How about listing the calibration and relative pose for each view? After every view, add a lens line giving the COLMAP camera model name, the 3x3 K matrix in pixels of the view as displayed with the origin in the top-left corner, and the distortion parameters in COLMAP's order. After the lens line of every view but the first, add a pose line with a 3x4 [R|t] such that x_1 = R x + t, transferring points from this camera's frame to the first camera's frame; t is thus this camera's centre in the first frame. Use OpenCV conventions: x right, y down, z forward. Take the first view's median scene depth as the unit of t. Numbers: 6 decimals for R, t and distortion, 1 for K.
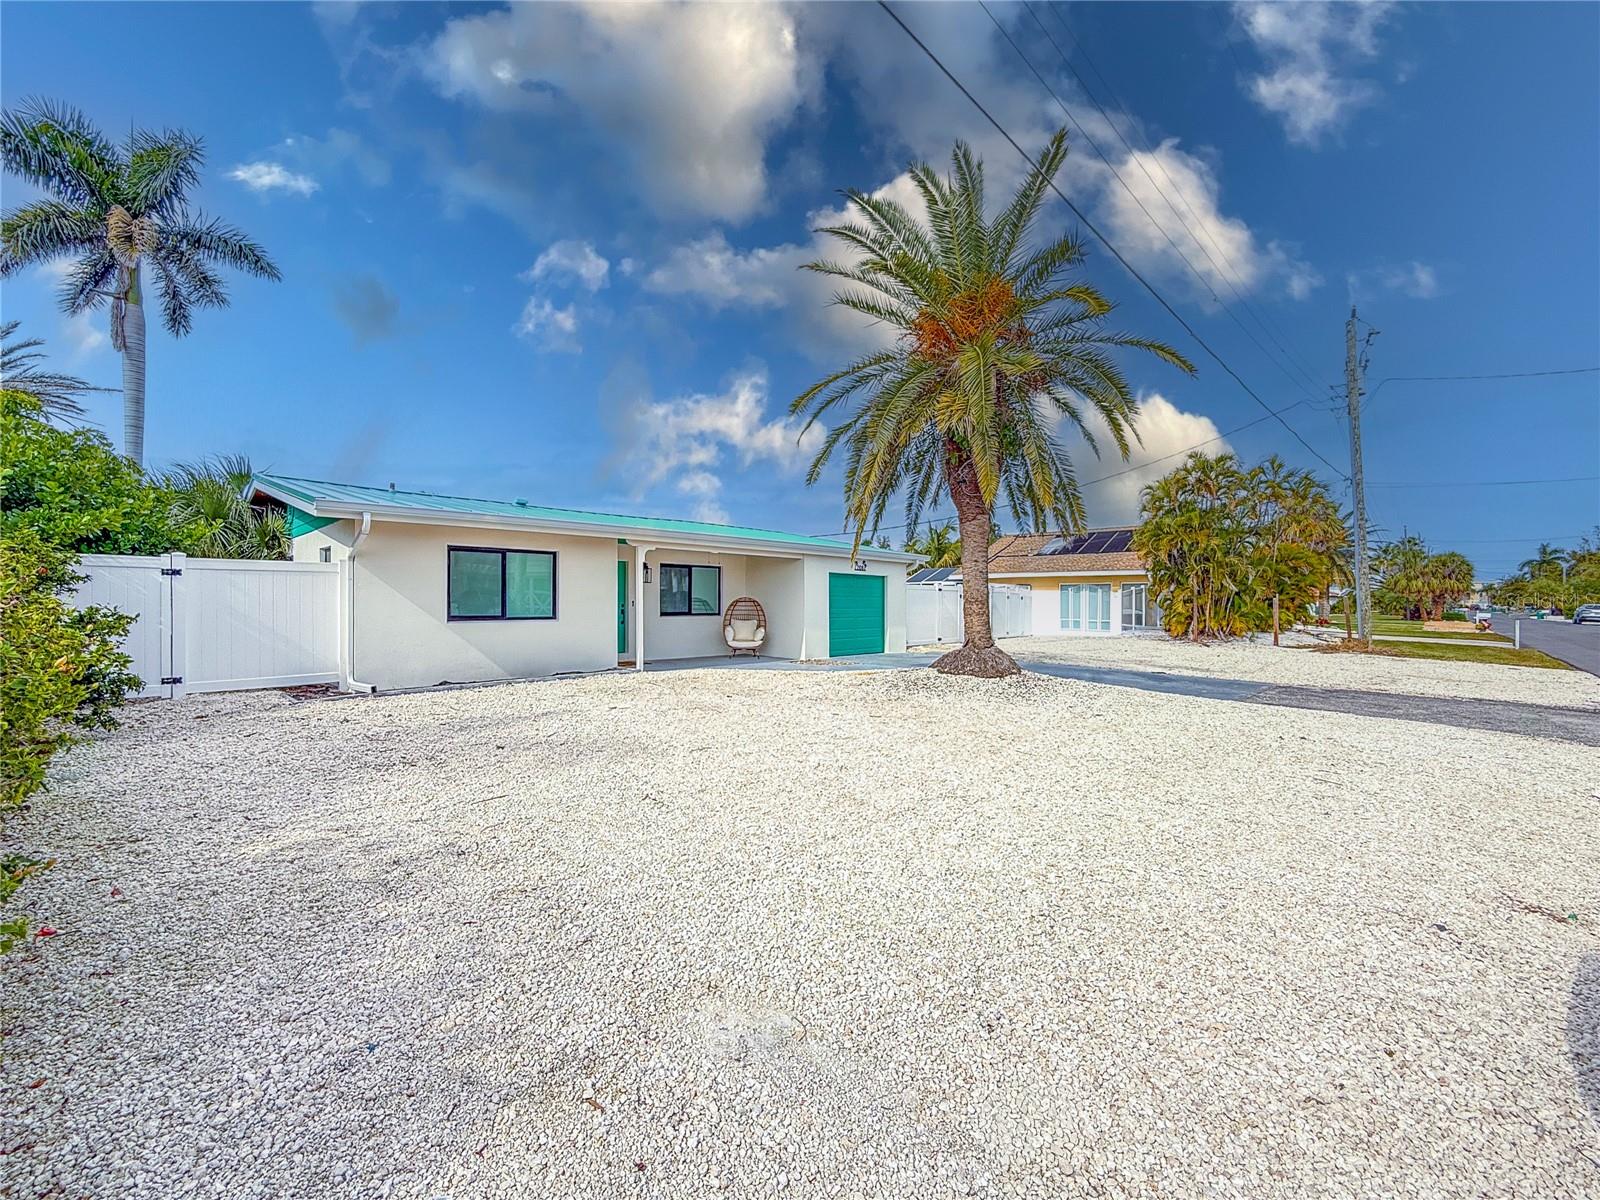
lens RADIAL K [[642.1, 0, 800.0], [0, 642.1, 600.0], [0, 0, 1]] dist [0.001460, 0.000171]
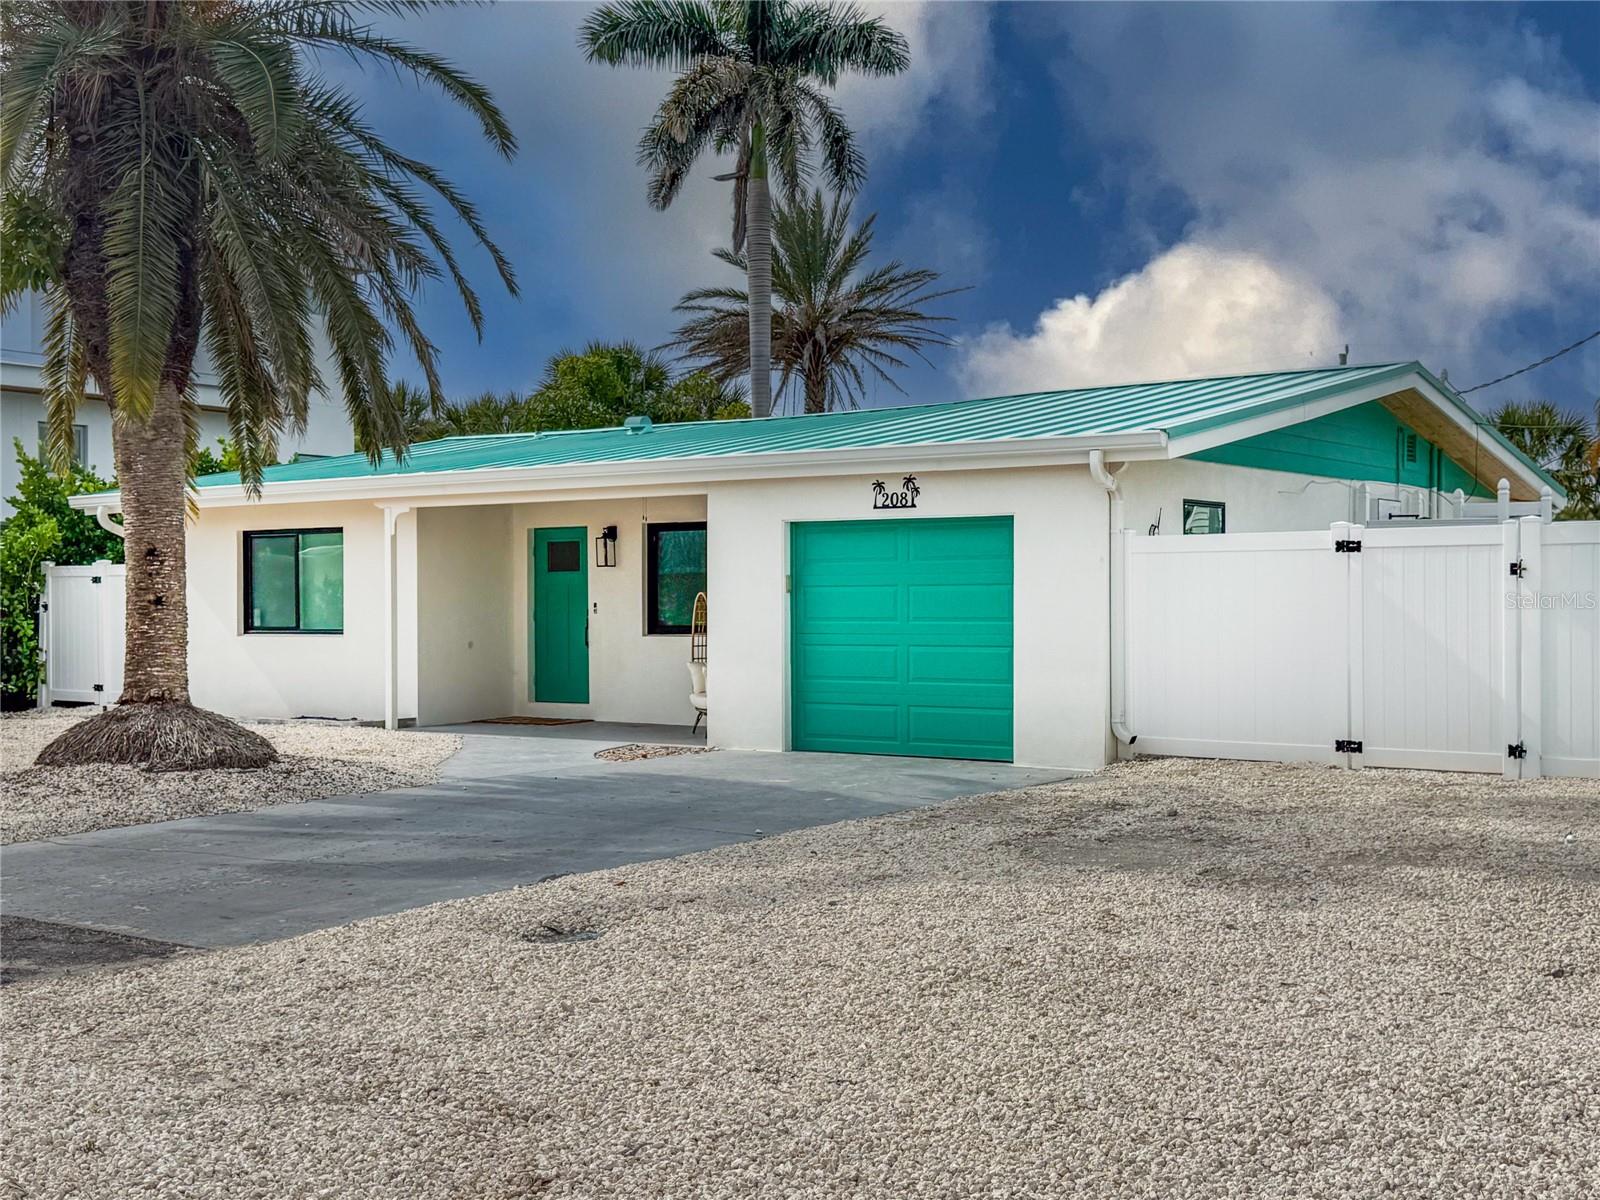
lens RADIAL K [[1840.3, 0, 800.0], [0, 1840.3, 600.0], [0, 0, 1]] dist [0.178052, -0.331220]
pose [[0.167004, -0.009129, -0.985914, 1.433360], [0.008536, 0.999933, -0.007813, 0.013801], [0.985919, -0.007111, 0.167071, 1.091658]]
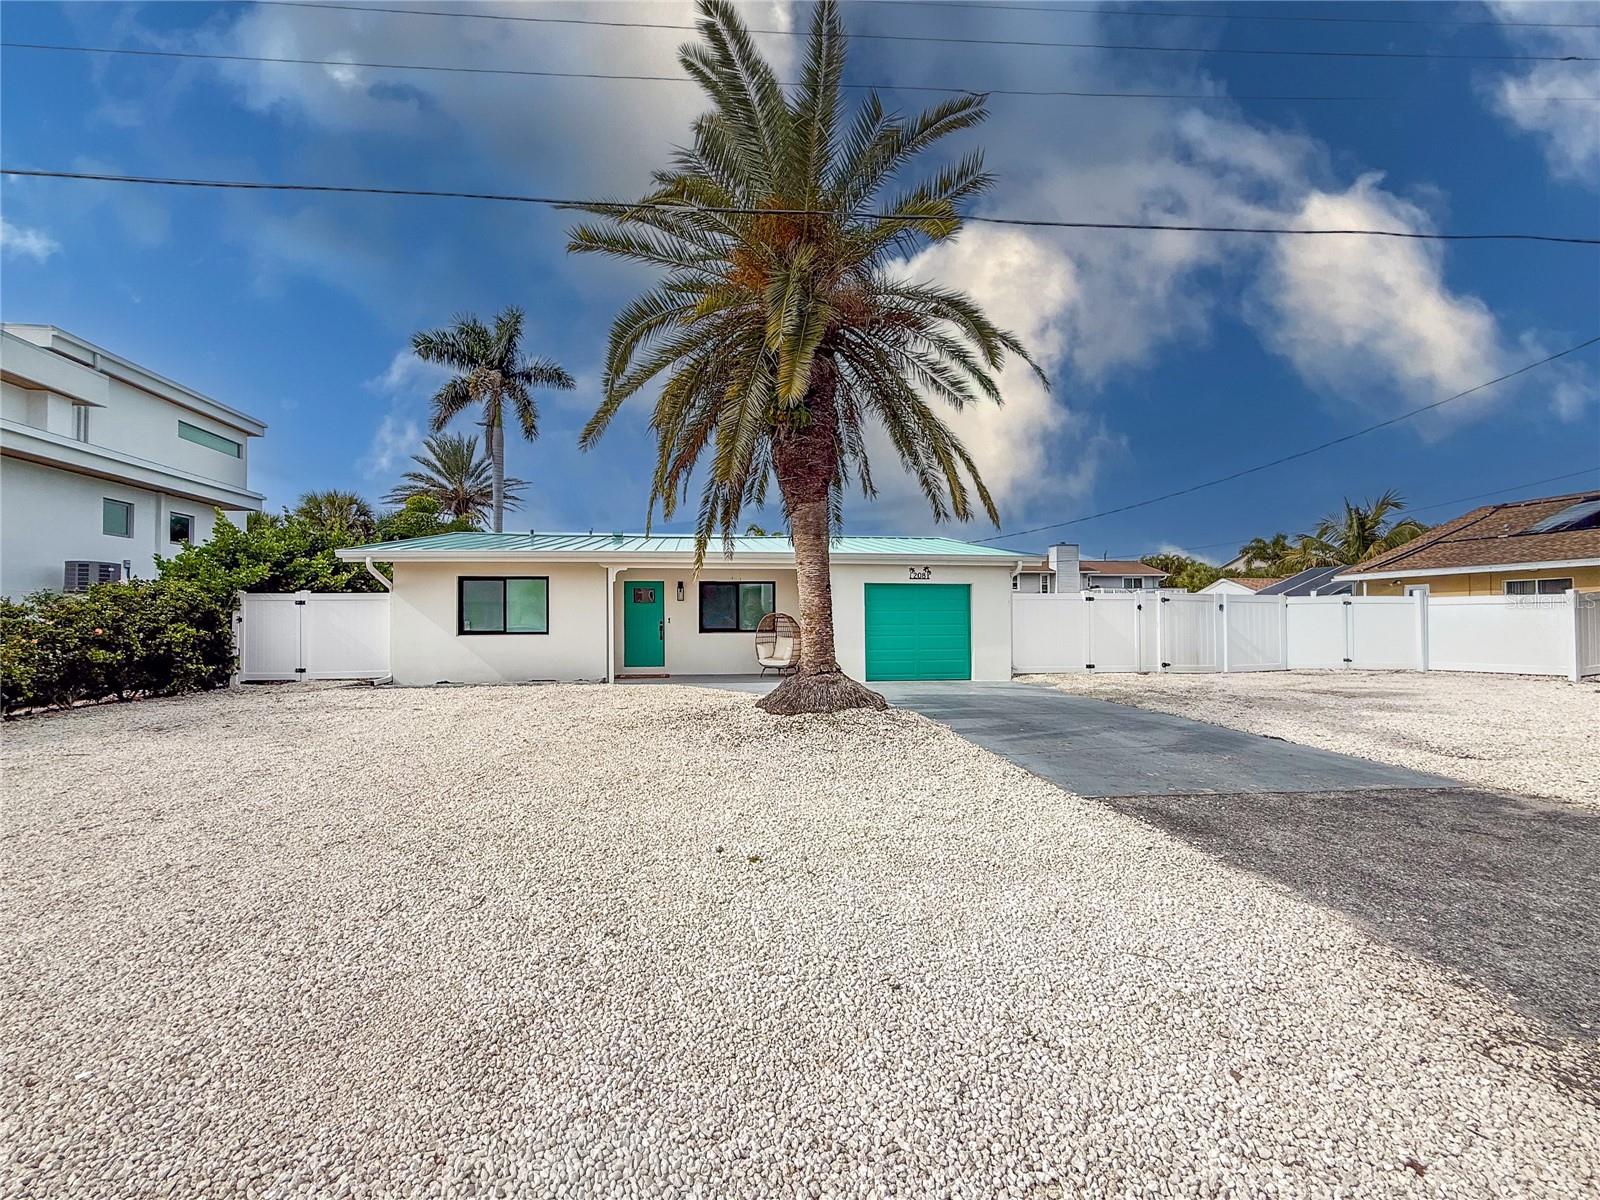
lens RADIAL K [[652.6, 0, 756.5], [0, 652.6, 591.4], [0, 0, 1]] dist [0.000963, 0.000045]
pose [[0.779974, -0.036041, -0.624773, 0.618388], [0.009740, 0.998918, -0.045465, 0.009168], [0.625736, 0.029376, 0.779482, 0.289811]]
